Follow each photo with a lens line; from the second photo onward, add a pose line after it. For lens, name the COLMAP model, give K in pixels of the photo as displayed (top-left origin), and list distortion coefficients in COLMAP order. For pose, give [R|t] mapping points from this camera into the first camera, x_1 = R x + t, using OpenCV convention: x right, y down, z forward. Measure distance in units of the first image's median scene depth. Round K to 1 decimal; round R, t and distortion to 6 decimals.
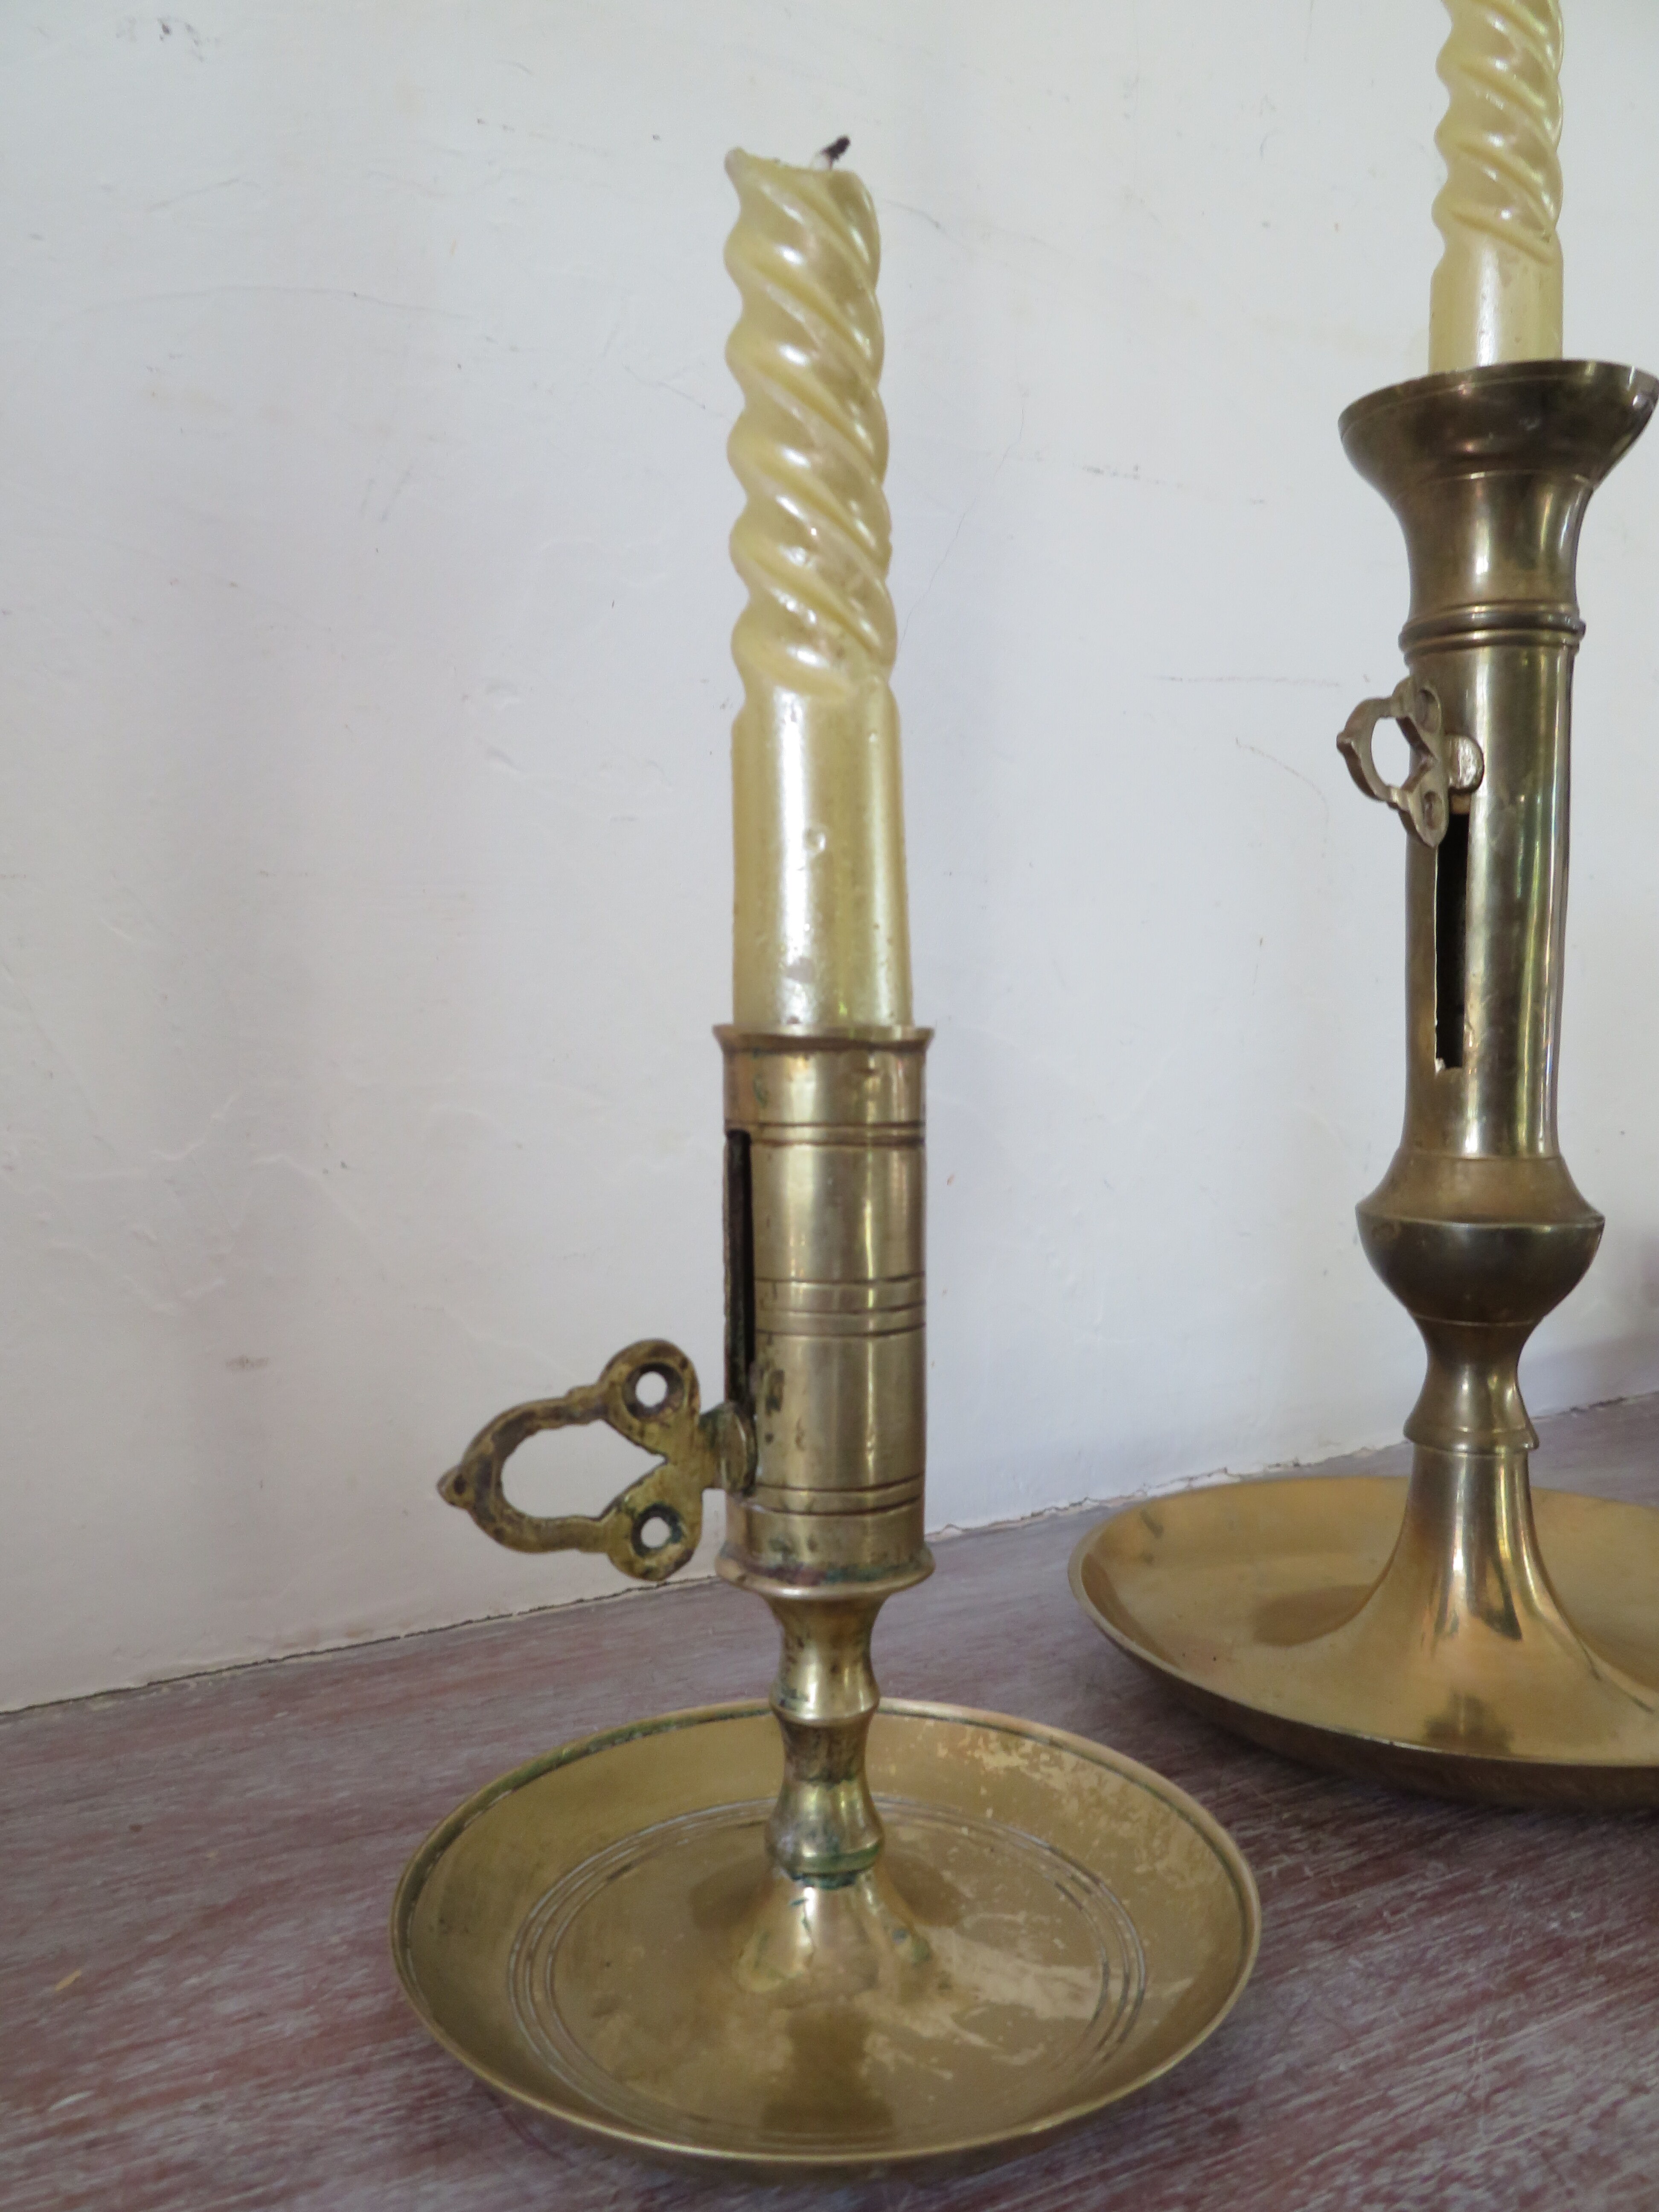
lens RADIAL K [[1714.9, 0, 829.5], [0, 1714.9, 1106.0], [0, 0, 1]] dist [-0.004046, -0.009184]
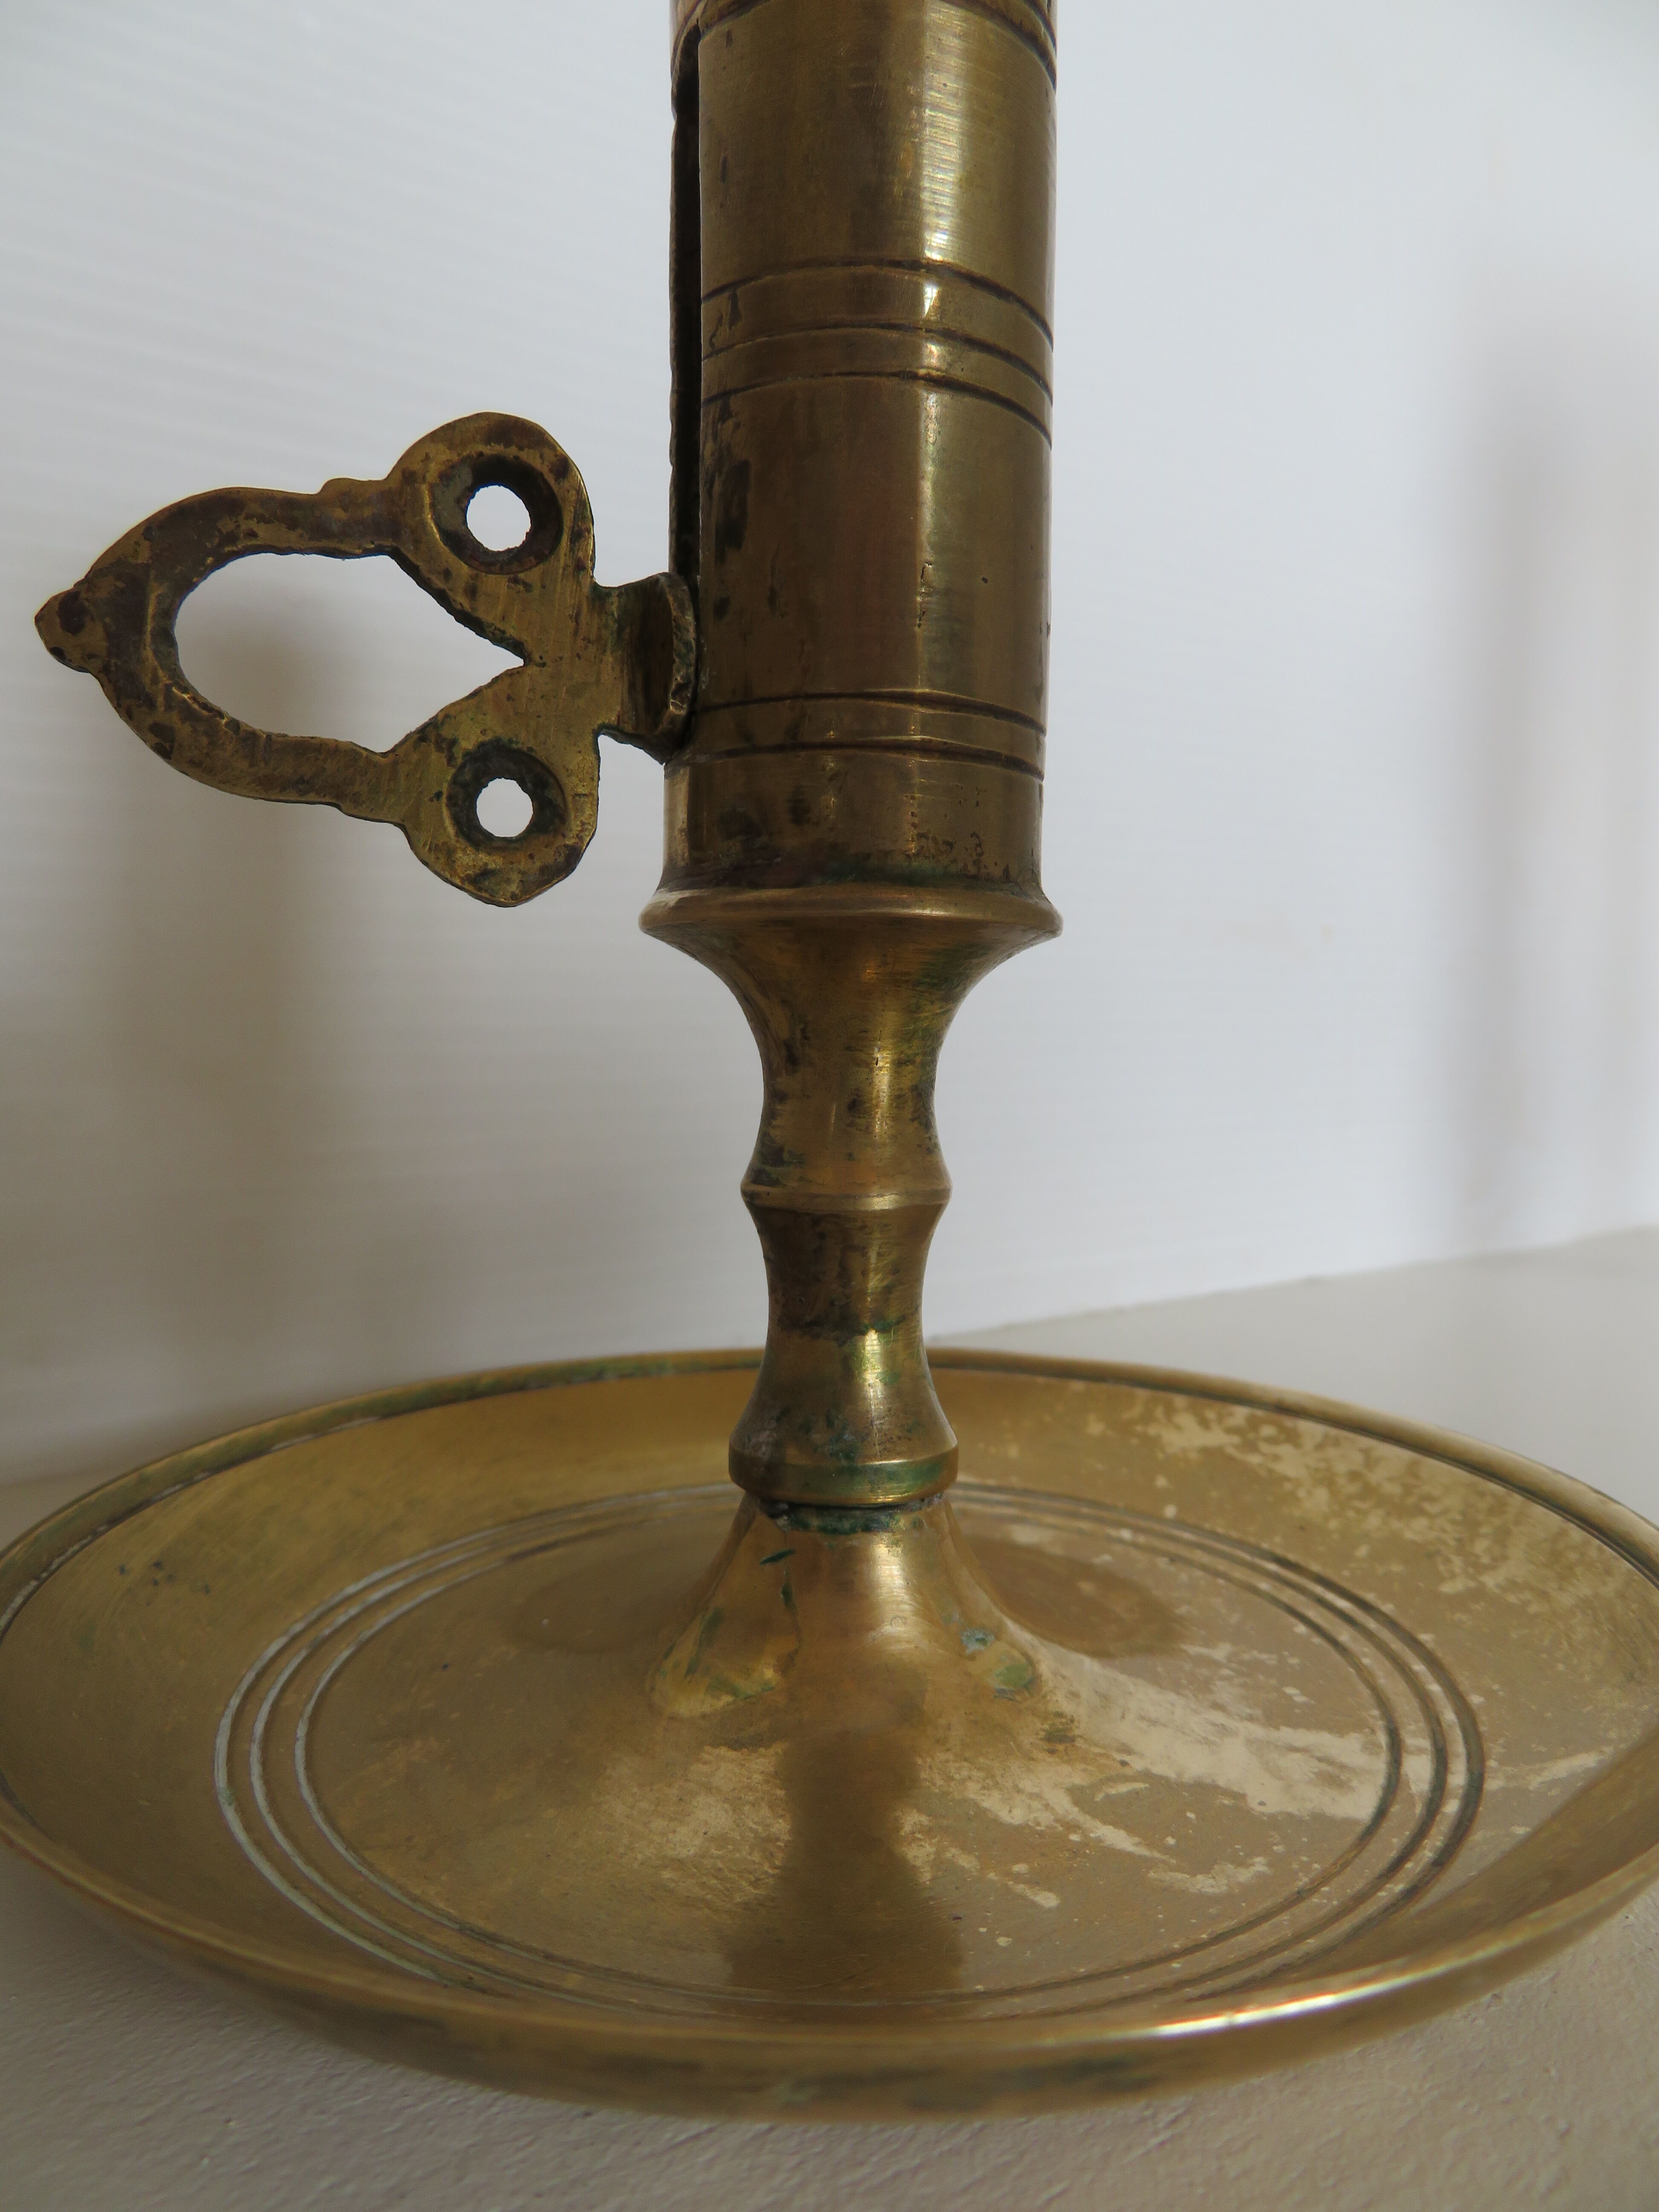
lens RADIAL K [[1580.1, 0, 829.5], [0, 1580.1, 1106.0], [0, 0, 1]] dist [-0.001809, -0.001220]
pose [[0.989552, 0.017404, -0.143125, 0.063379], [-0.018049, 0.999832, -0.003210, 0.332893], [0.143045, 0.005760, 0.989699, 0.534863]]
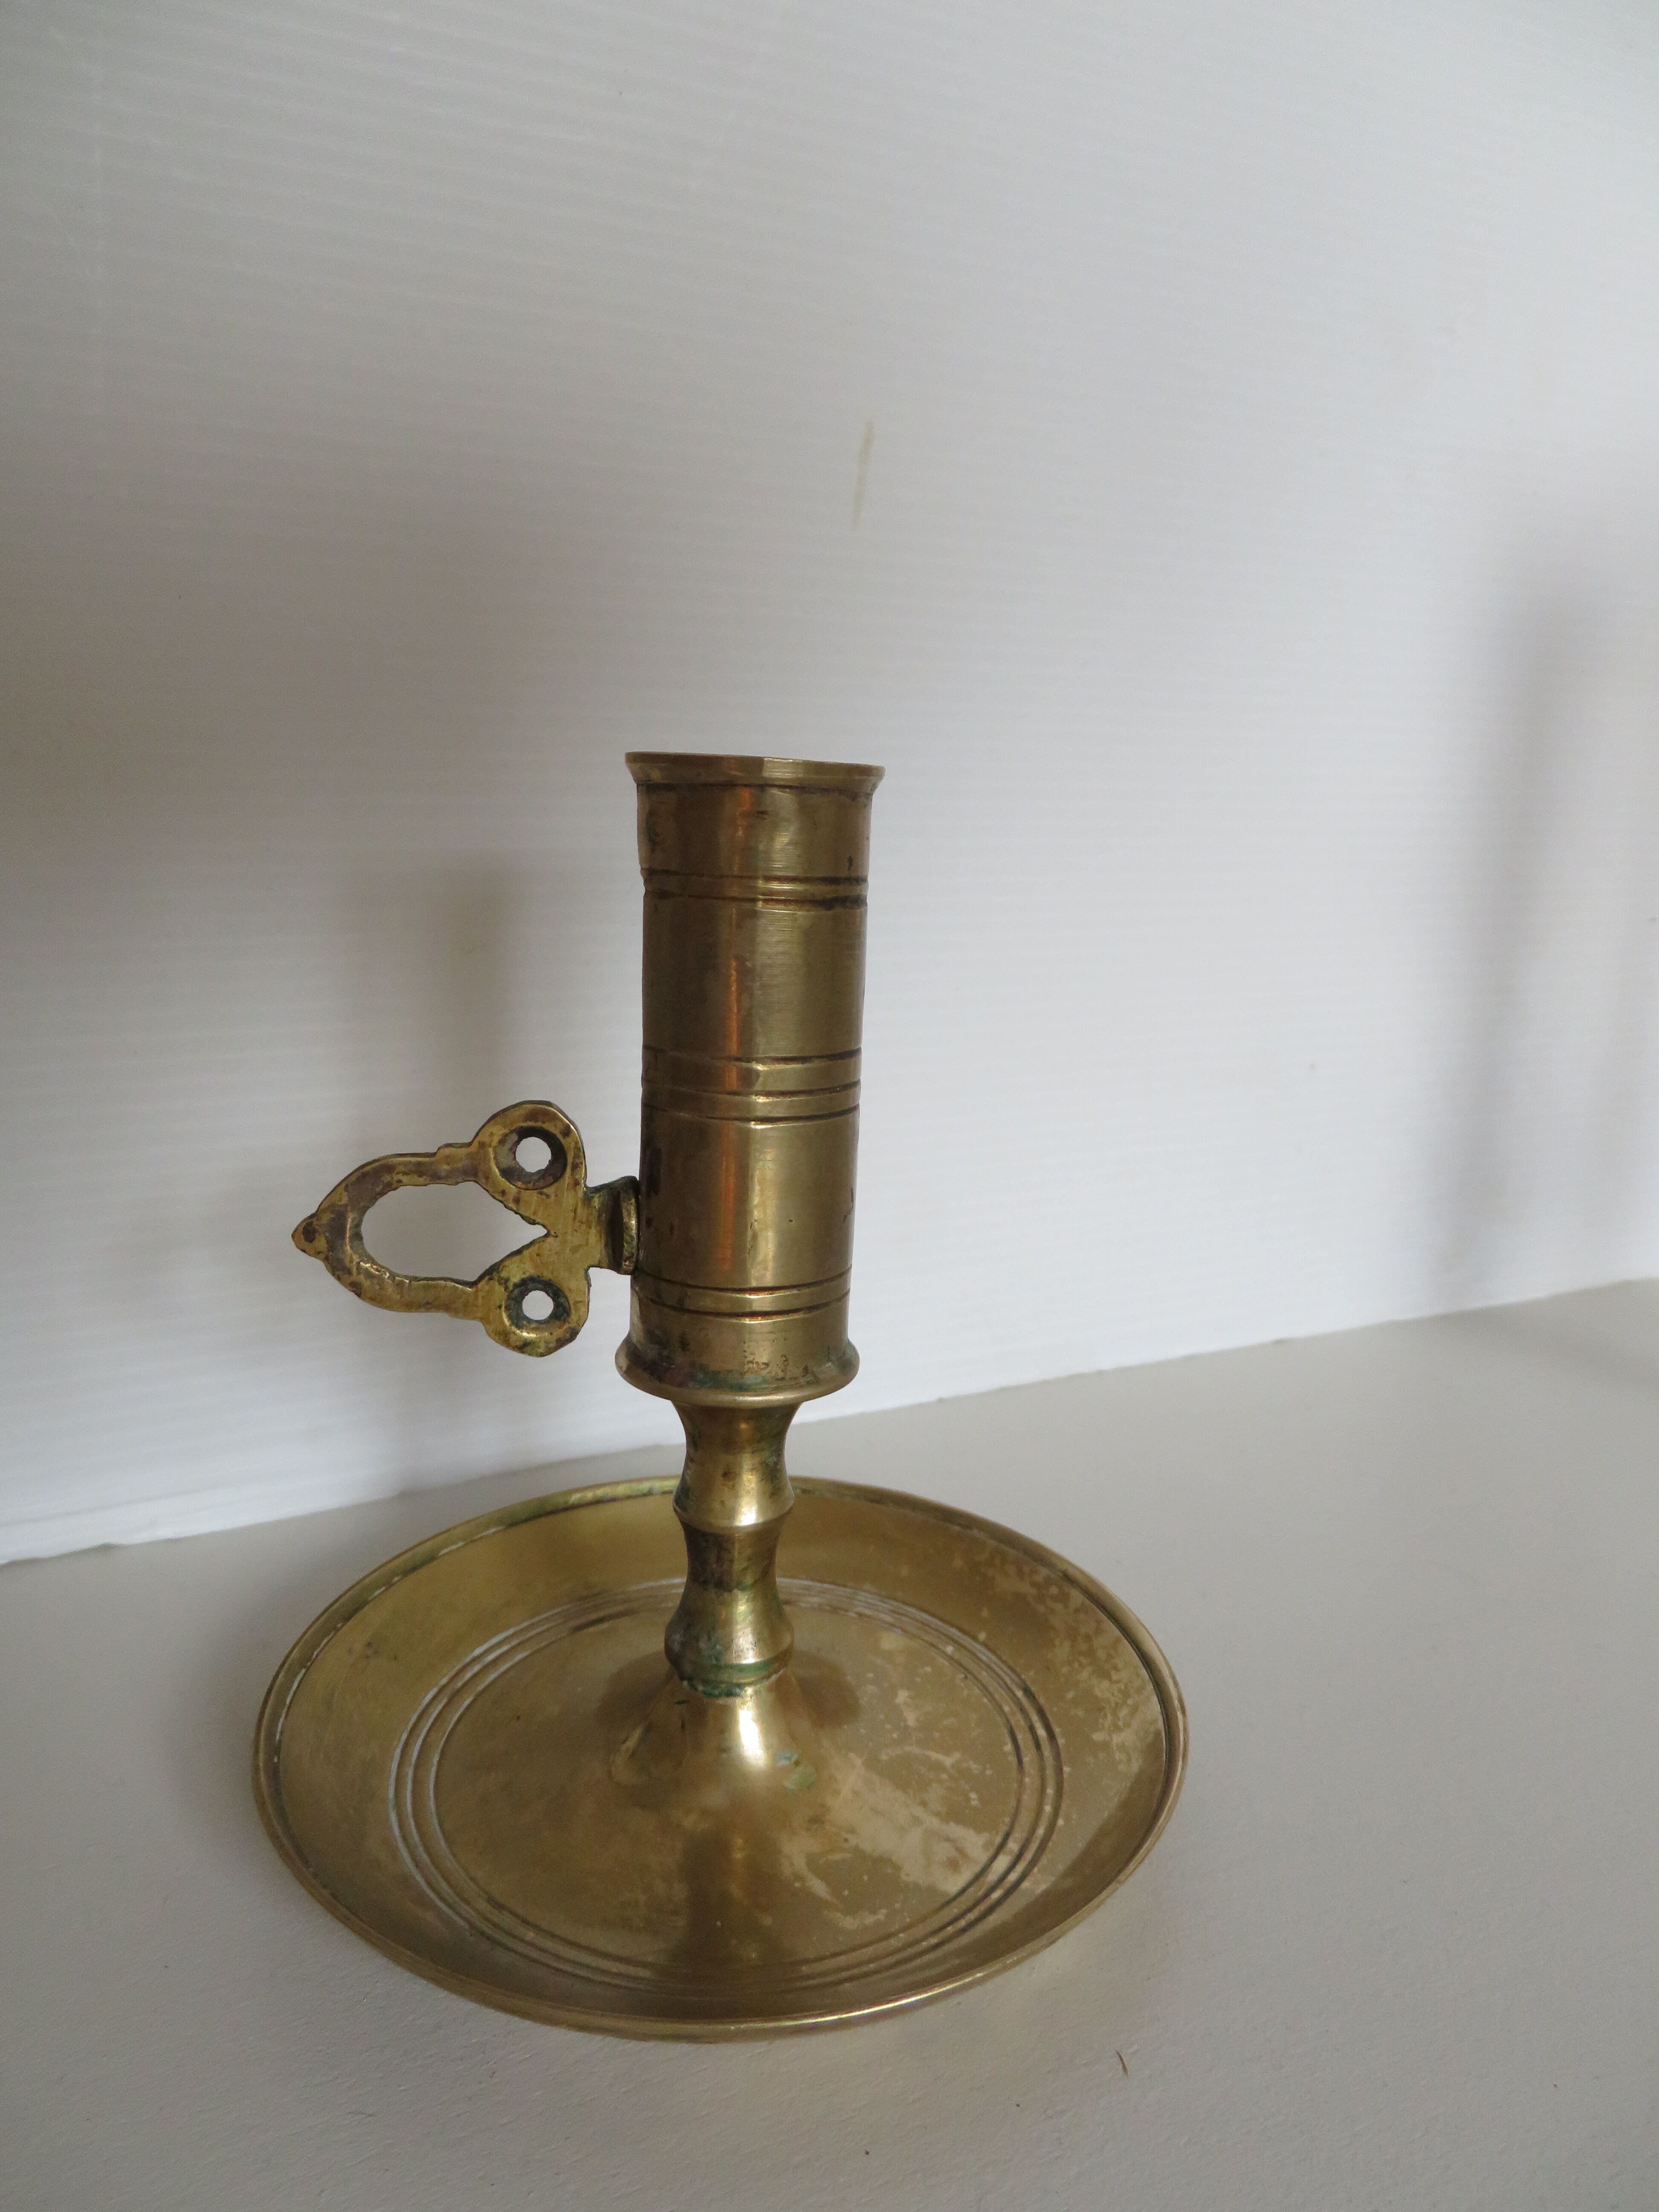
lens RADIAL K [[1580.1, 0, 829.5], [0, 1580.1, 1106.0], [0, 0, 1]] dist [-0.001809, -0.001220]
pose [[0.950684, 0.095959, -0.294945, 0.288053], [-0.051132, 0.986415, 0.156114, -0.000956], [0.305918, -0.133334, 0.942675, 0.247198]]
